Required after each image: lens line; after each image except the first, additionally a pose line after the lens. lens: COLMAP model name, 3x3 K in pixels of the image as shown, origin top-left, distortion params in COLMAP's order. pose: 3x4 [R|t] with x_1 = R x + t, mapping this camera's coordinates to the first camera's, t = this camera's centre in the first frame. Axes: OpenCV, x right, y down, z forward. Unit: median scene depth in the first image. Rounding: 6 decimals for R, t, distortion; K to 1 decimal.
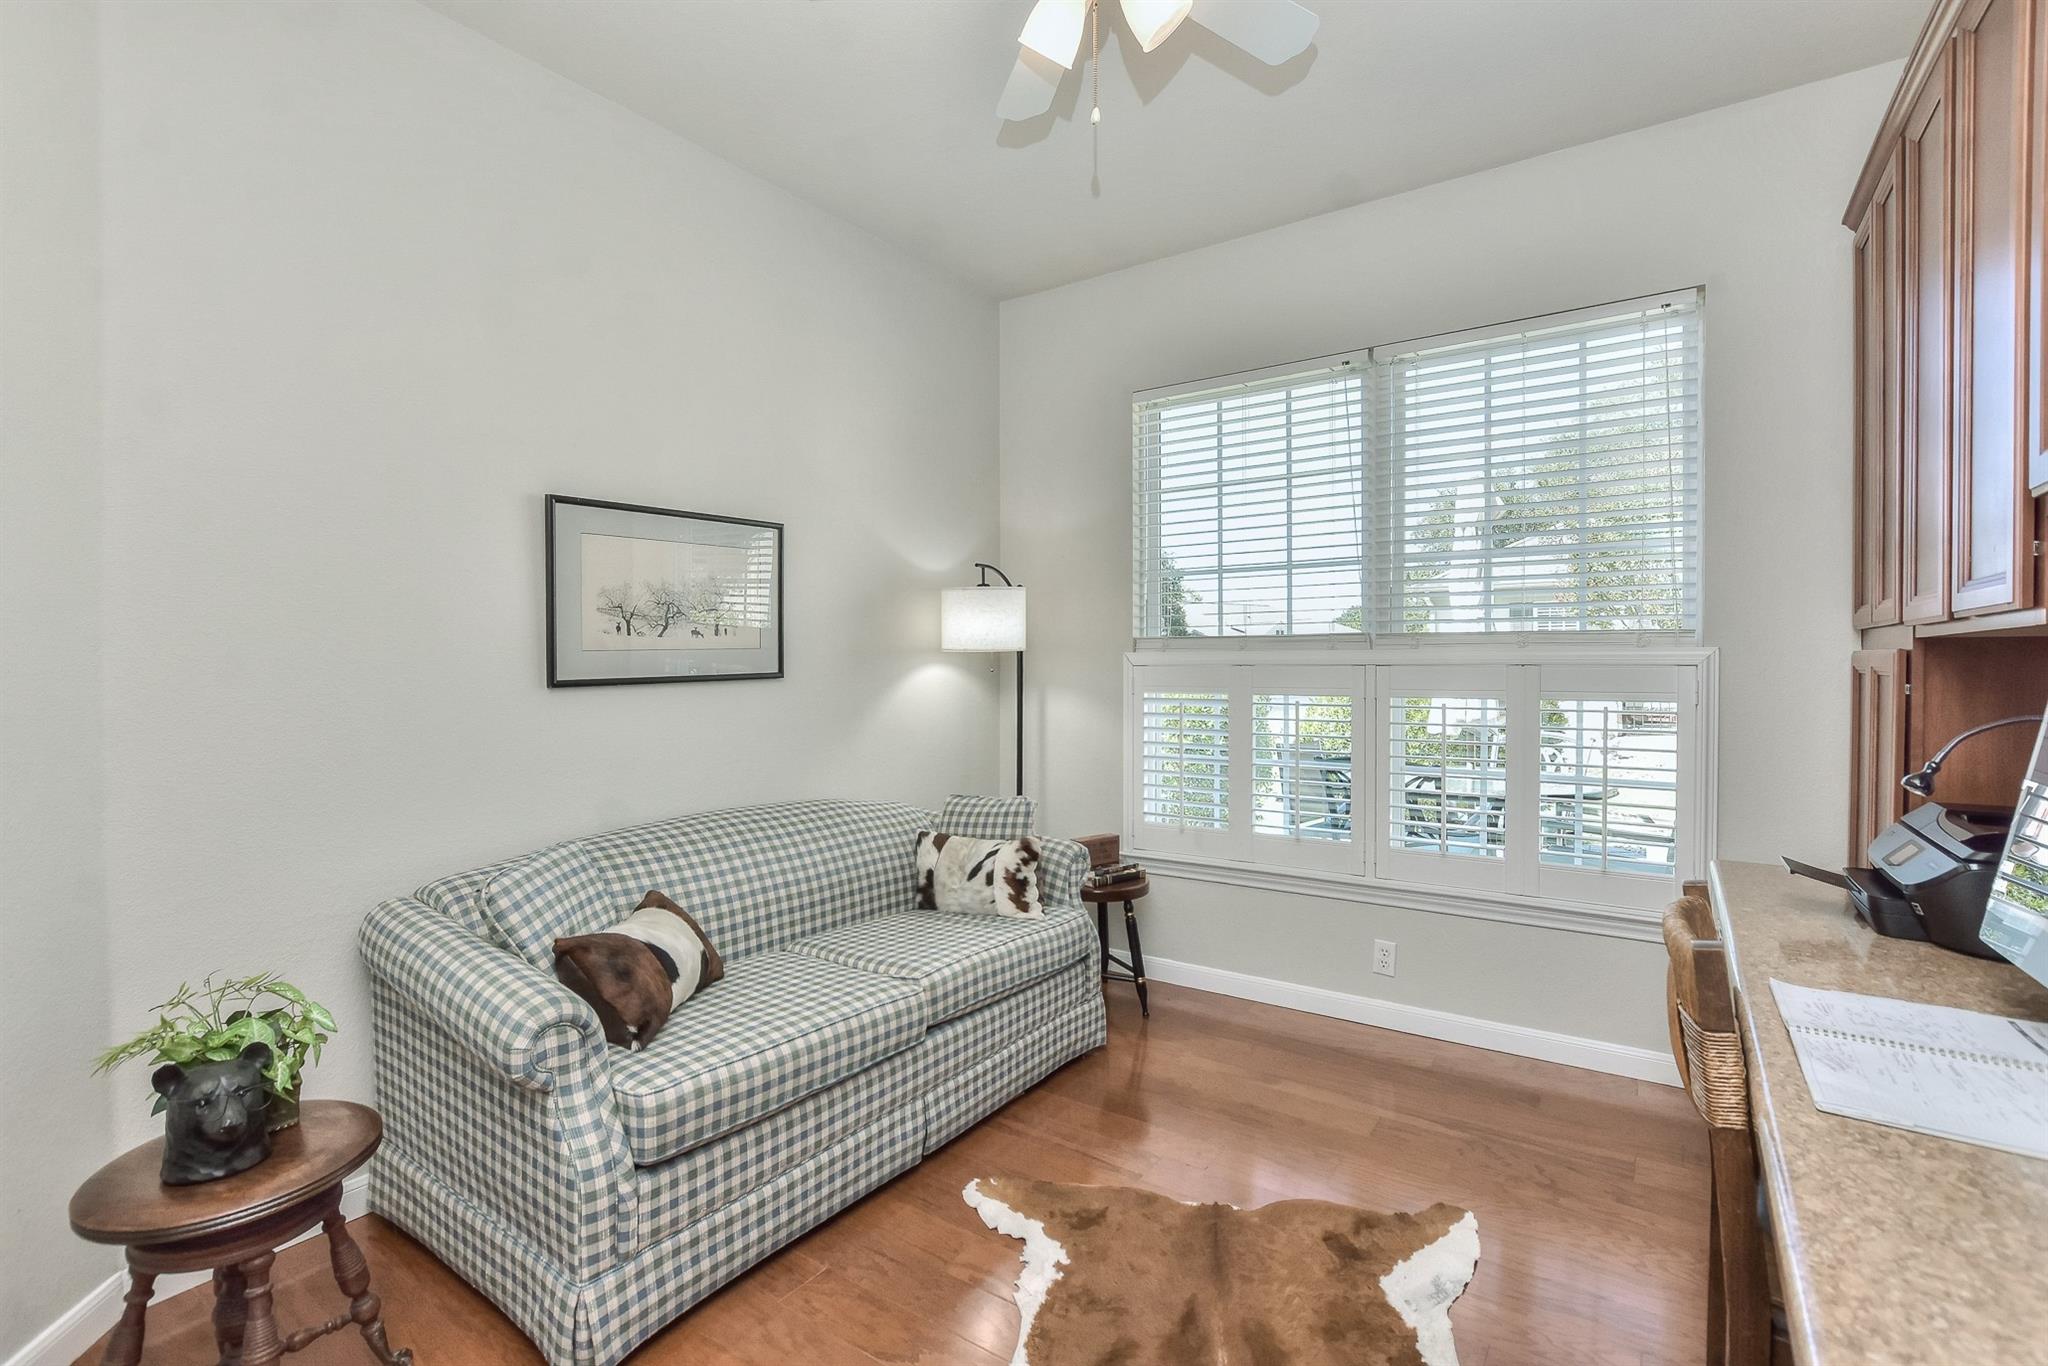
lens RADIAL K [[956.9, 0, 1025.4], [0, 956.9, 661.5], [0, 0, 1]] dist [-0.017716, 0.000704]
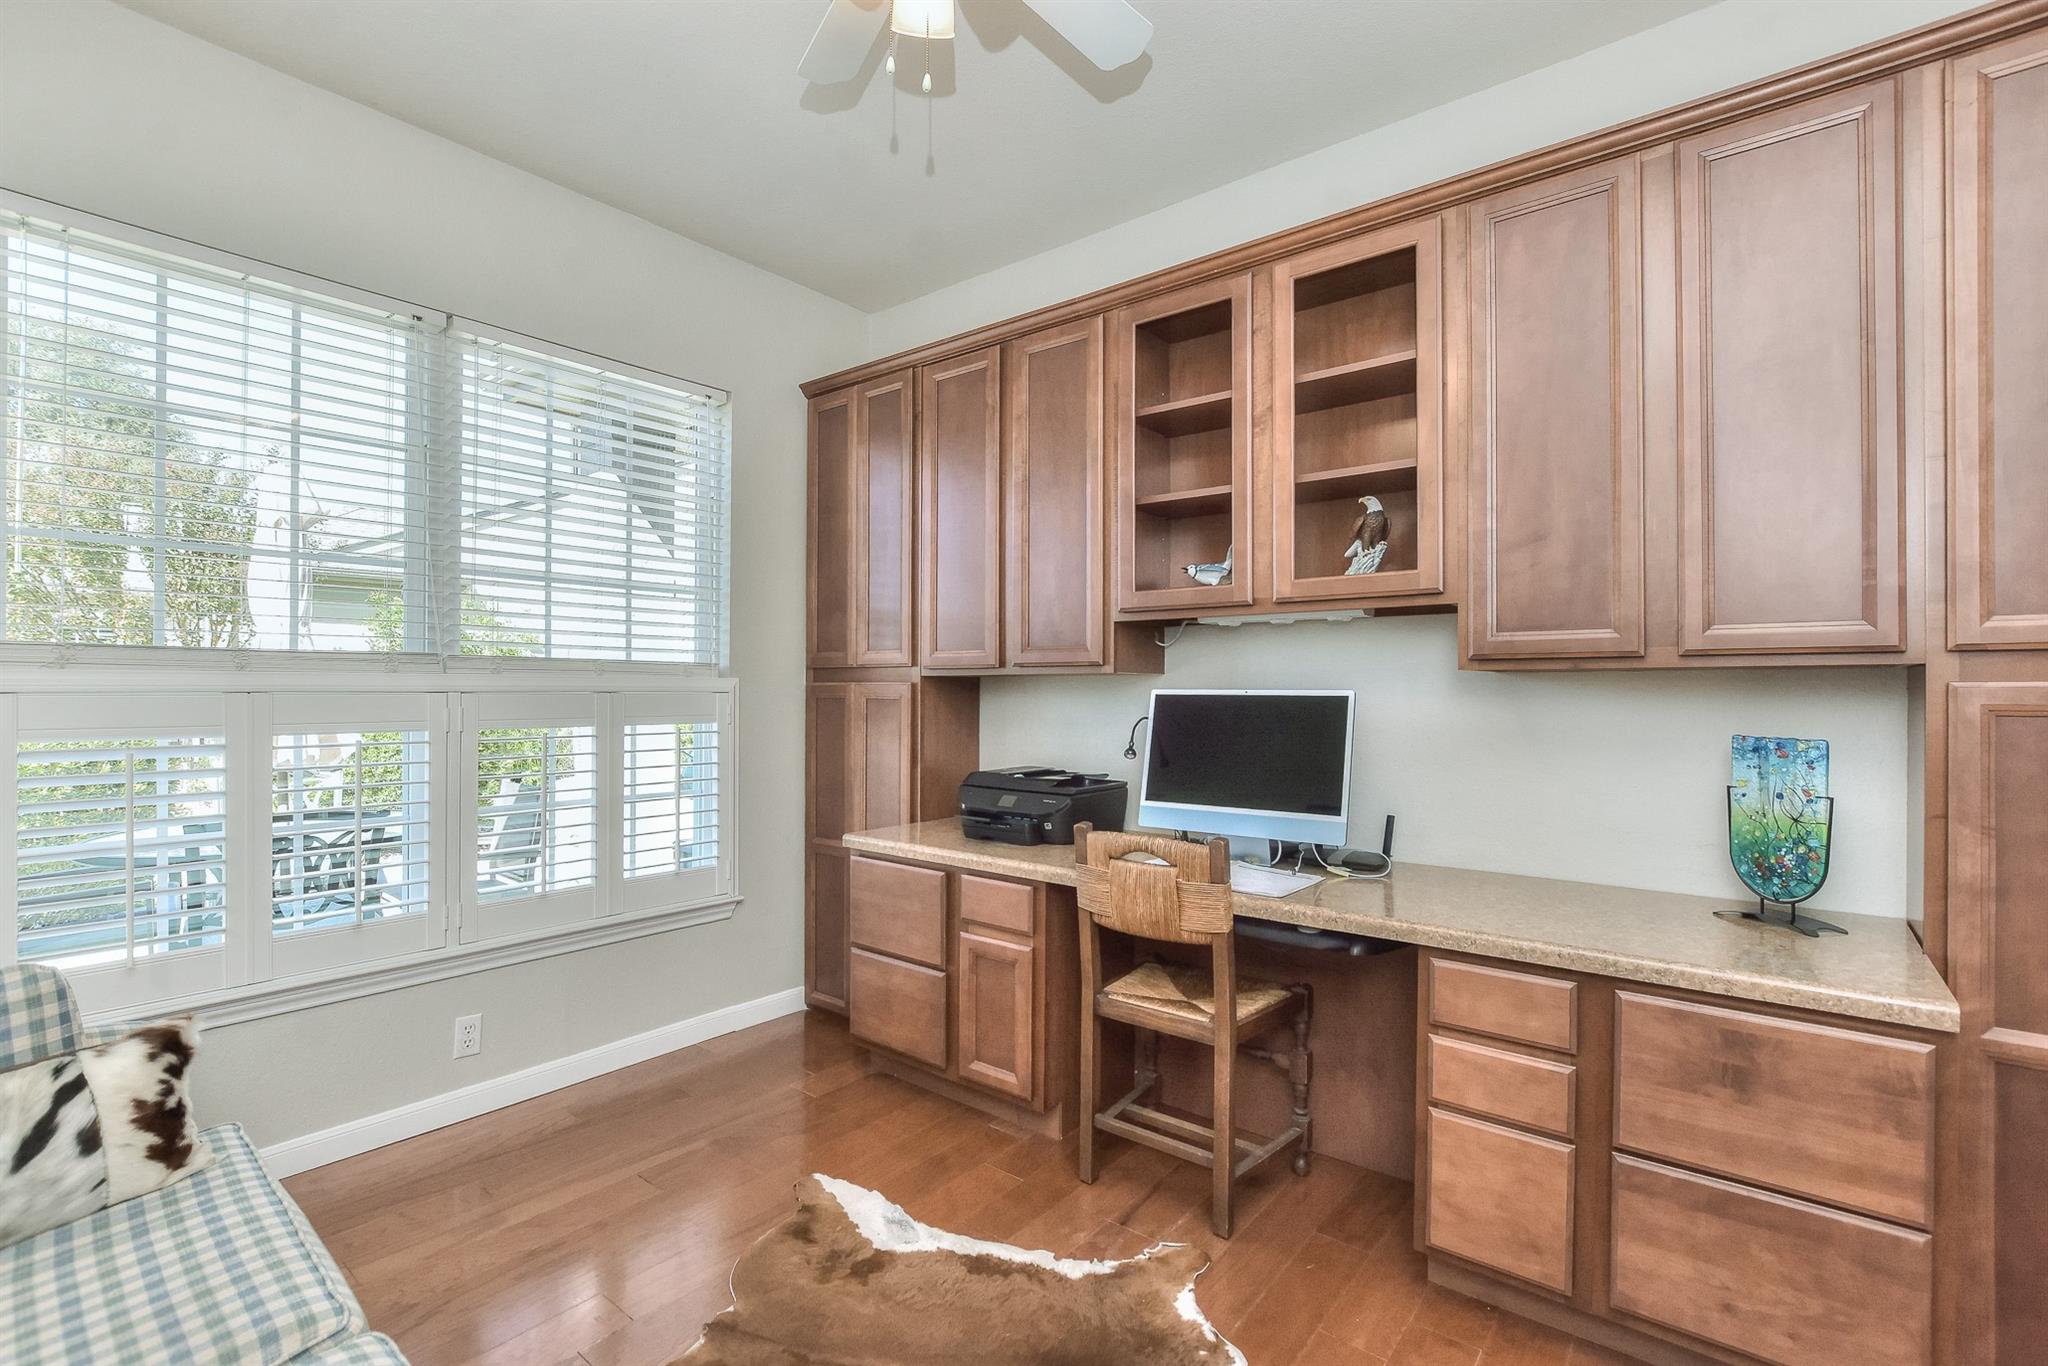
lens RADIAL K [[956.9, 0, 1025.4], [0, 956.9, 661.5], [0, 0, 1]] dist [-0.017716, 0.000704]
pose [[0.049157, 0.025924, 0.998455, -0.494125], [-0.012569, 0.999600, -0.025335, -0.009115], [-0.998712, -0.011304, 0.049463, 0.504700]]
